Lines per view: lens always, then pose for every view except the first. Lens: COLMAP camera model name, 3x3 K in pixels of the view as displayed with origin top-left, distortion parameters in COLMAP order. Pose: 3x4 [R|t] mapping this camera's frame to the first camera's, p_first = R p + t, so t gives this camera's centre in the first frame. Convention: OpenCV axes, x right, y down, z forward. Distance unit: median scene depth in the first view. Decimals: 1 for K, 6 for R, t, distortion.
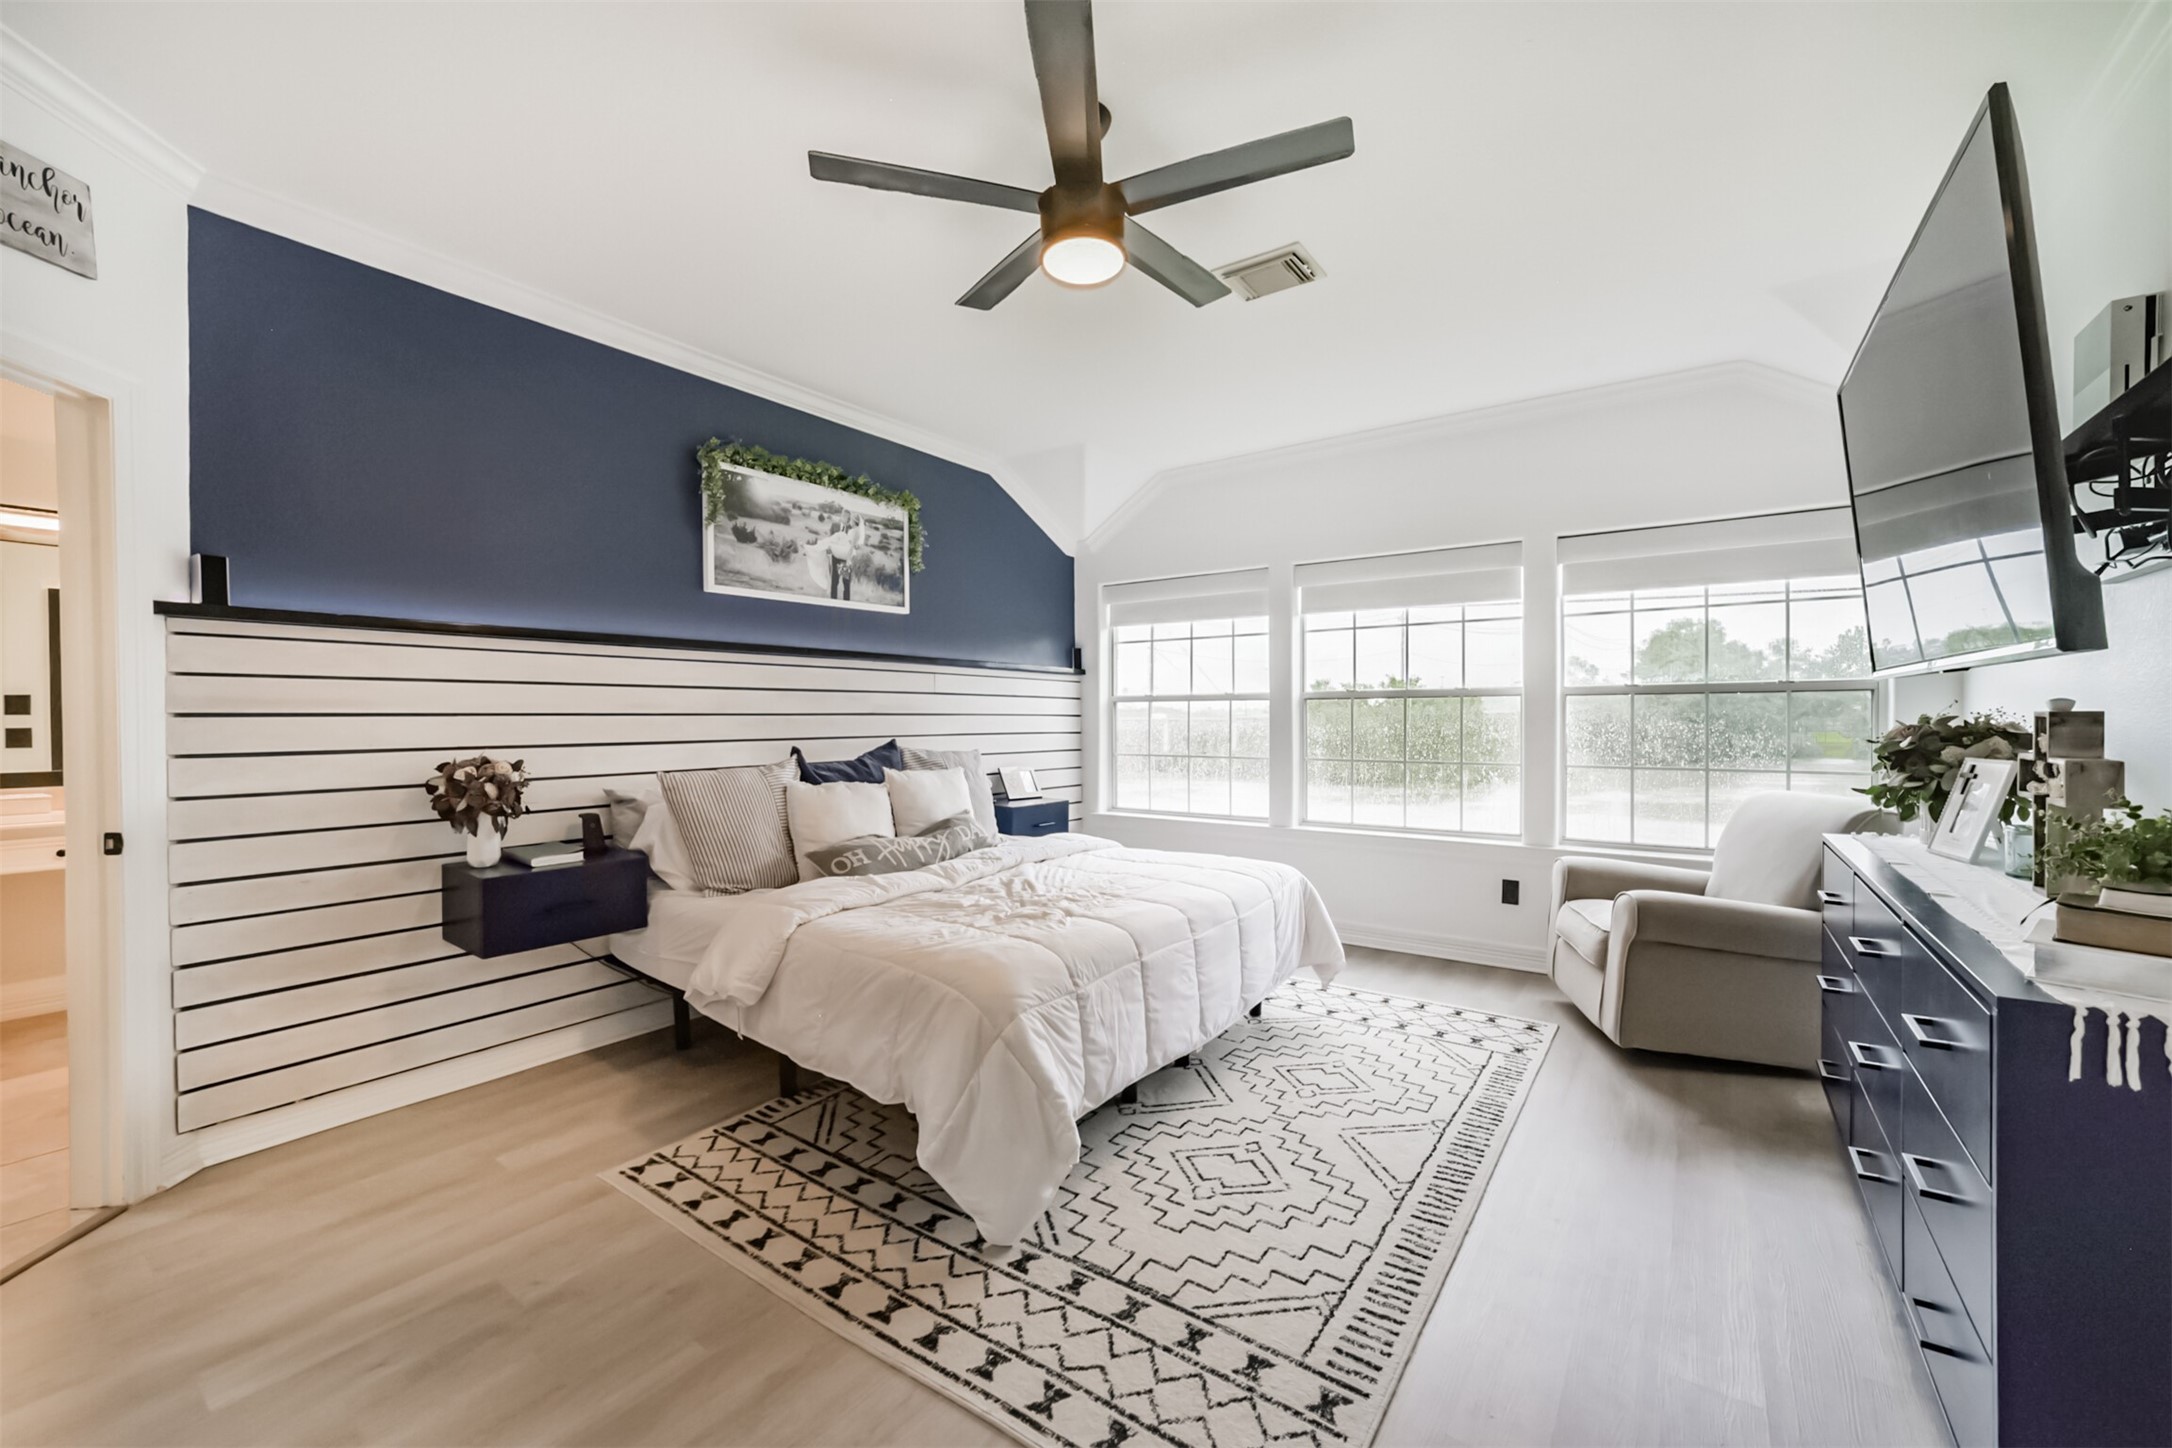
lens RADIAL K [[839.9, 0, 1103.6], [0, 839.9, 716.8], [0, 0, 1]] dist [-0.006173, 0.002202]
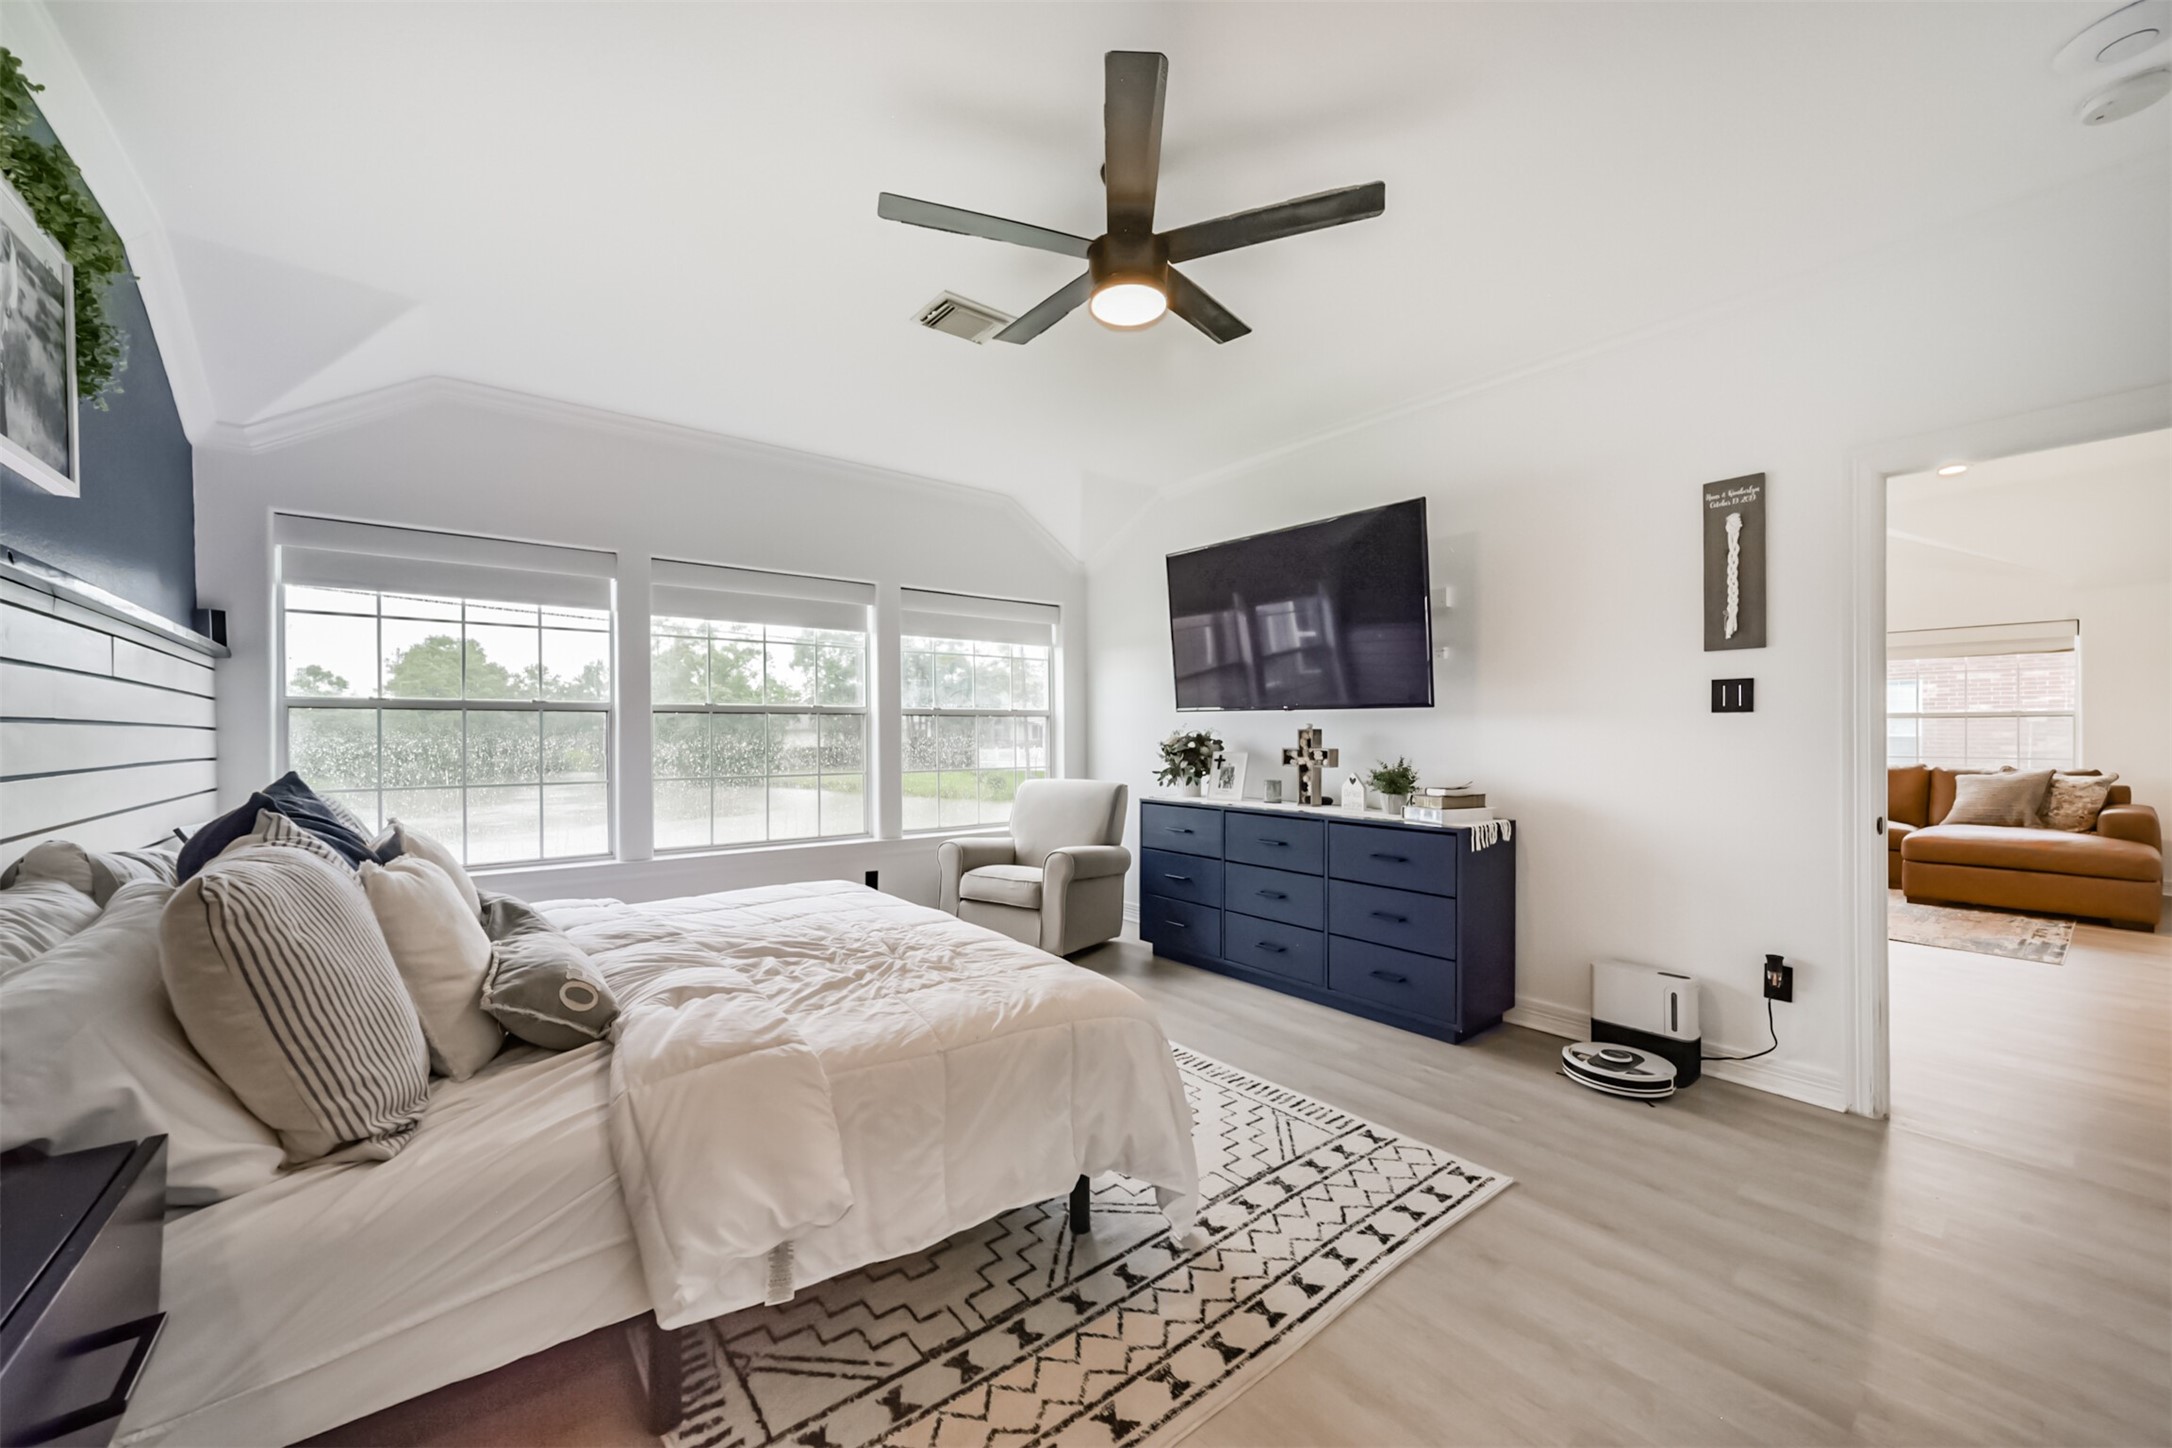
lens RADIAL K [[839.9, 0, 1049.3], [0, 839.9, 728.9], [0, 0, 1]] dist [-0.006173, 0.002202]
pose [[0.291333, 0.006785, 0.956598, -1.012253], [0.000064, 0.999975, -0.007112, 0.007268], [-0.956622, 0.002134, 0.291325, 0.739465]]
